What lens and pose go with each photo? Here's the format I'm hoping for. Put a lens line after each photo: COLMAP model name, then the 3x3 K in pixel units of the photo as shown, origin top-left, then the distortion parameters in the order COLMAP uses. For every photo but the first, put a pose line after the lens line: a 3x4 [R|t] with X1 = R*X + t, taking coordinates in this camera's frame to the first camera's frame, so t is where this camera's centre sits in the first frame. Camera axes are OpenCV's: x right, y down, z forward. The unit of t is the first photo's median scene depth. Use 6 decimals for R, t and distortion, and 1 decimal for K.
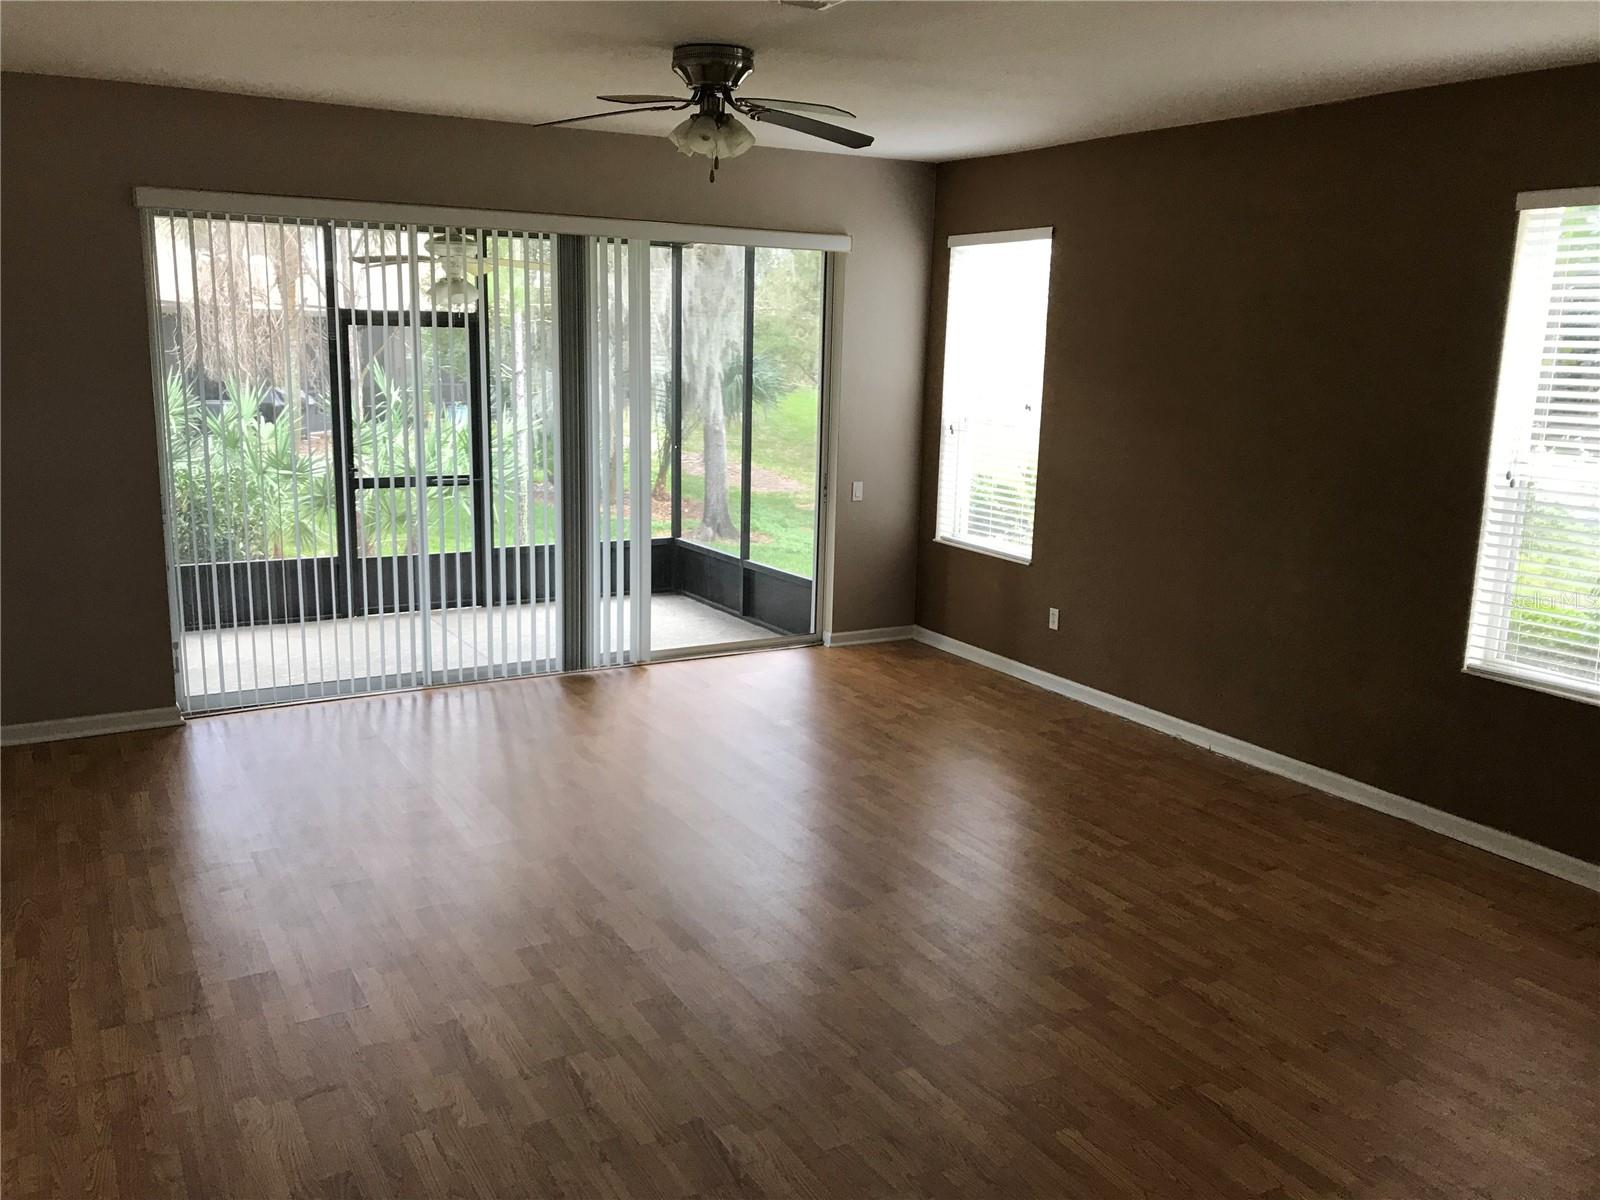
lens RADIAL K [[1312.8, 0, 800.0], [0, 1312.8, 600.0], [0, 0, 1]] dist [0.131283, -0.346152]
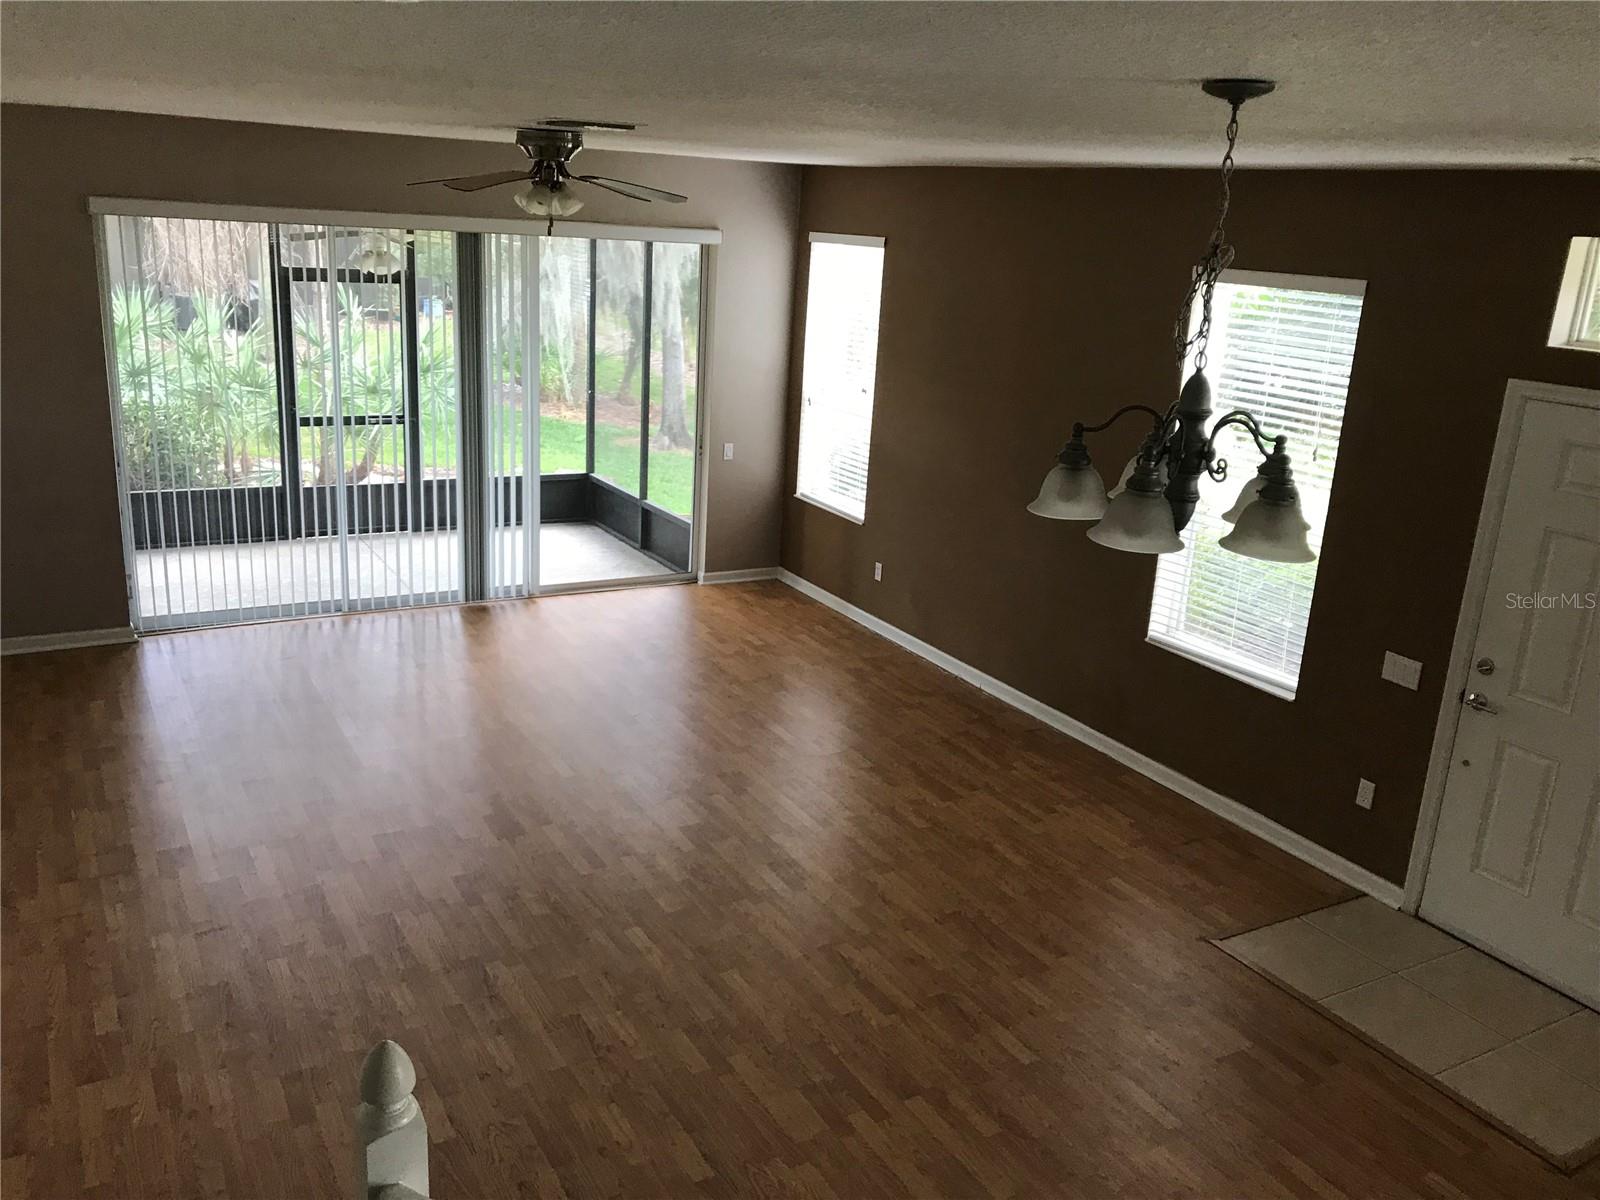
lens RADIAL K [[1312.8, 0, 800.0], [0, 1312.8, 600.0], [0, 0, 1]] dist [0.131283, -0.346152]
pose [[0.999419, 0.032974, 0.008605, 0.112877], [-0.033577, 0.995969, 0.083175, -0.056752], [-0.005828, -0.083416, 0.996498, -0.182723]]
